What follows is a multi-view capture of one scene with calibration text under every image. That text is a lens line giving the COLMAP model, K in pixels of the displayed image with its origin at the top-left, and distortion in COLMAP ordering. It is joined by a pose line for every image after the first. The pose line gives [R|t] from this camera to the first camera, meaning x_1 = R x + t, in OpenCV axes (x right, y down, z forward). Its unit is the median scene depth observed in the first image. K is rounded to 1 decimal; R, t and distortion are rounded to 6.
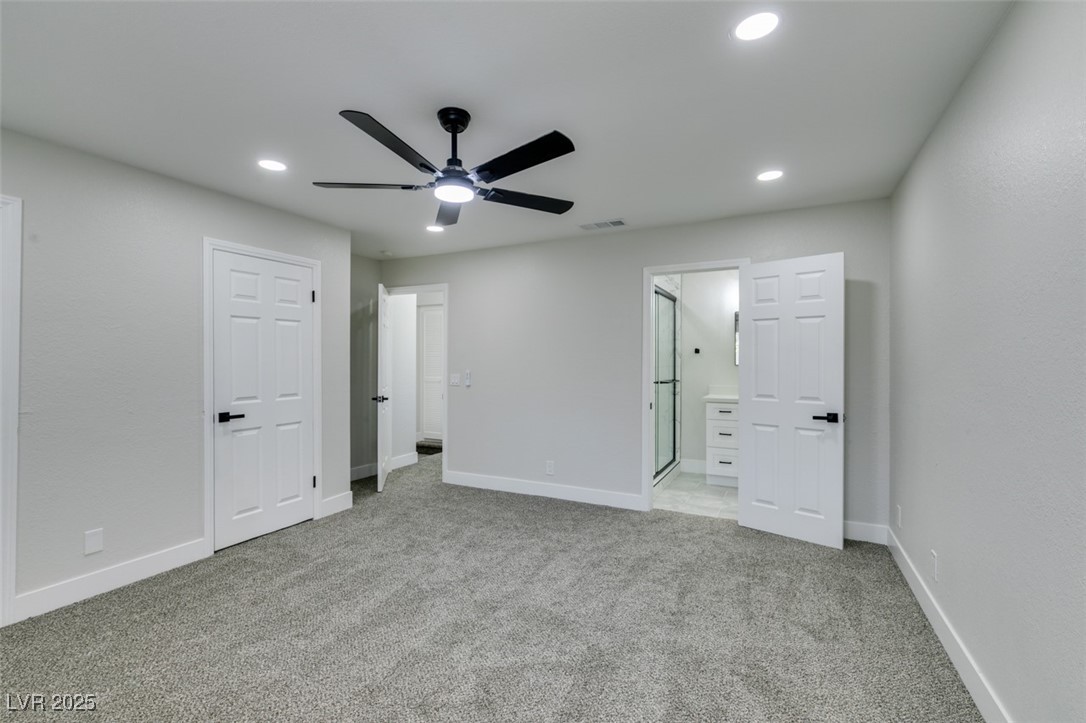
lens RADIAL K [[484.9, 0, 539.9], [0, 484.9, 371.5], [0, 0, 1]] dist [0.004855, 0.000012]
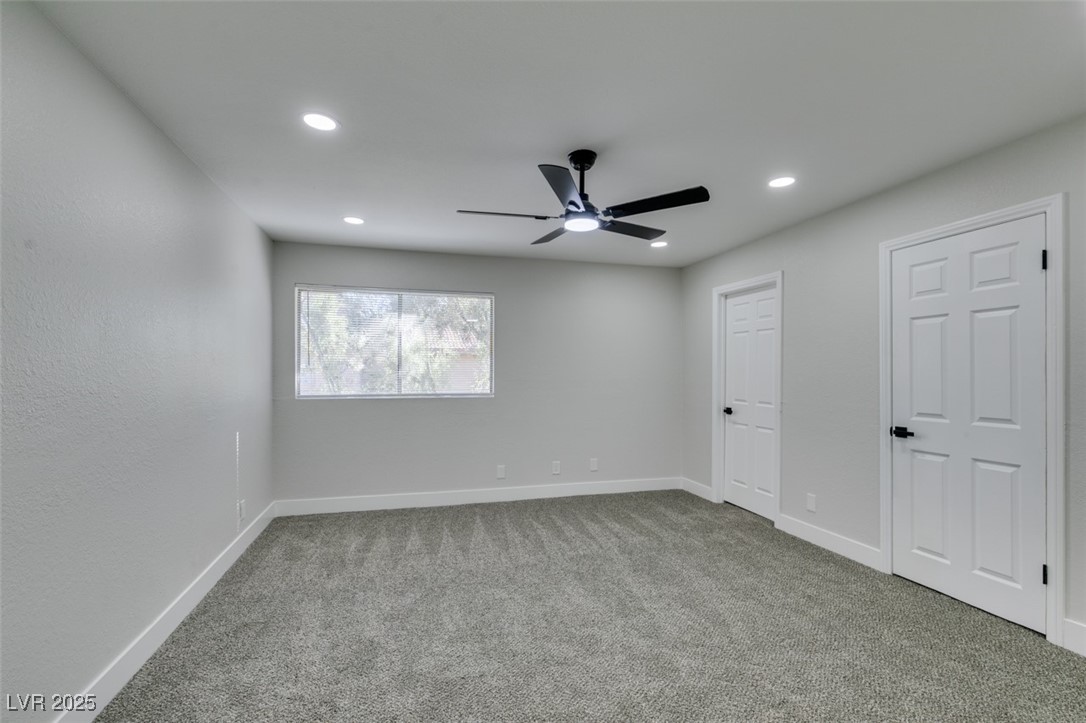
lens RADIAL K [[484.9, 0, 539.9], [0, 484.9, 371.5], [0, 0, 1]] dist [0.004855, 0.000012]
pose [[-0.745316, 0.001674, -0.666710, 0.445857], [-0.008595, 0.999890, 0.012118, -0.023953], [0.666656, 0.014762, -0.745219, 1.189293]]
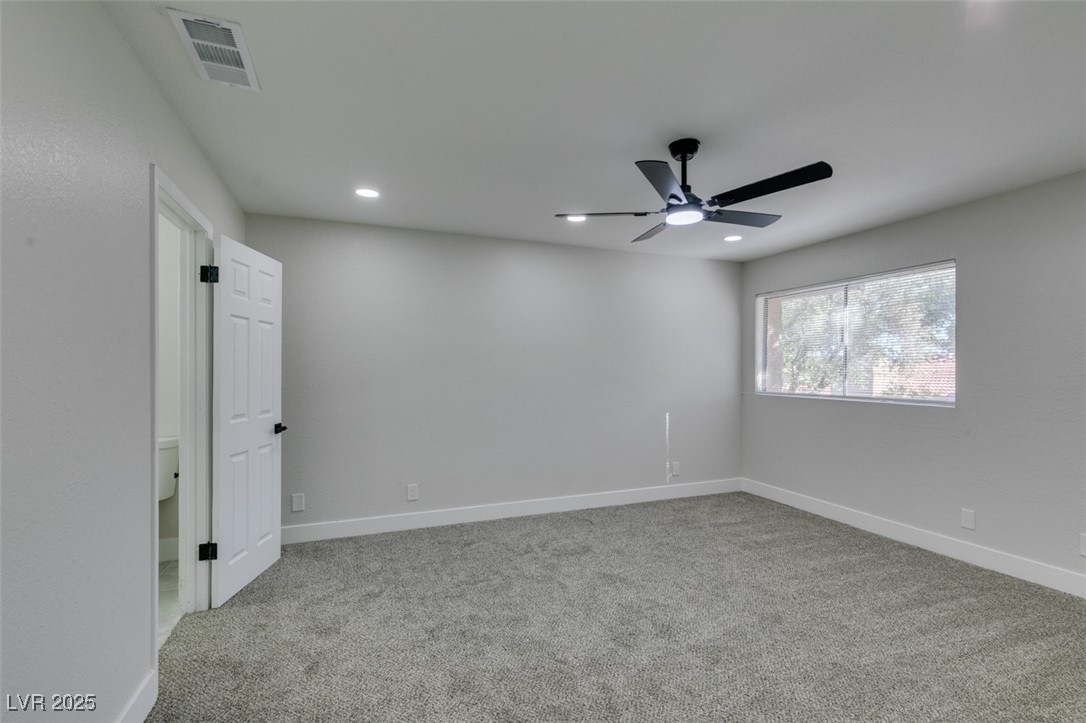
lens RADIAL K [[484.9, 0, 539.9], [0, 484.9, 371.5], [0, 0, 1]] dist [0.004855, 0.000012]
pose [[-0.750006, -0.005460, 0.661408, -0.435706], [0.009078, 0.999787, 0.018547, -0.032563], [-0.661368, 0.019915, -0.749797, 1.352728]]
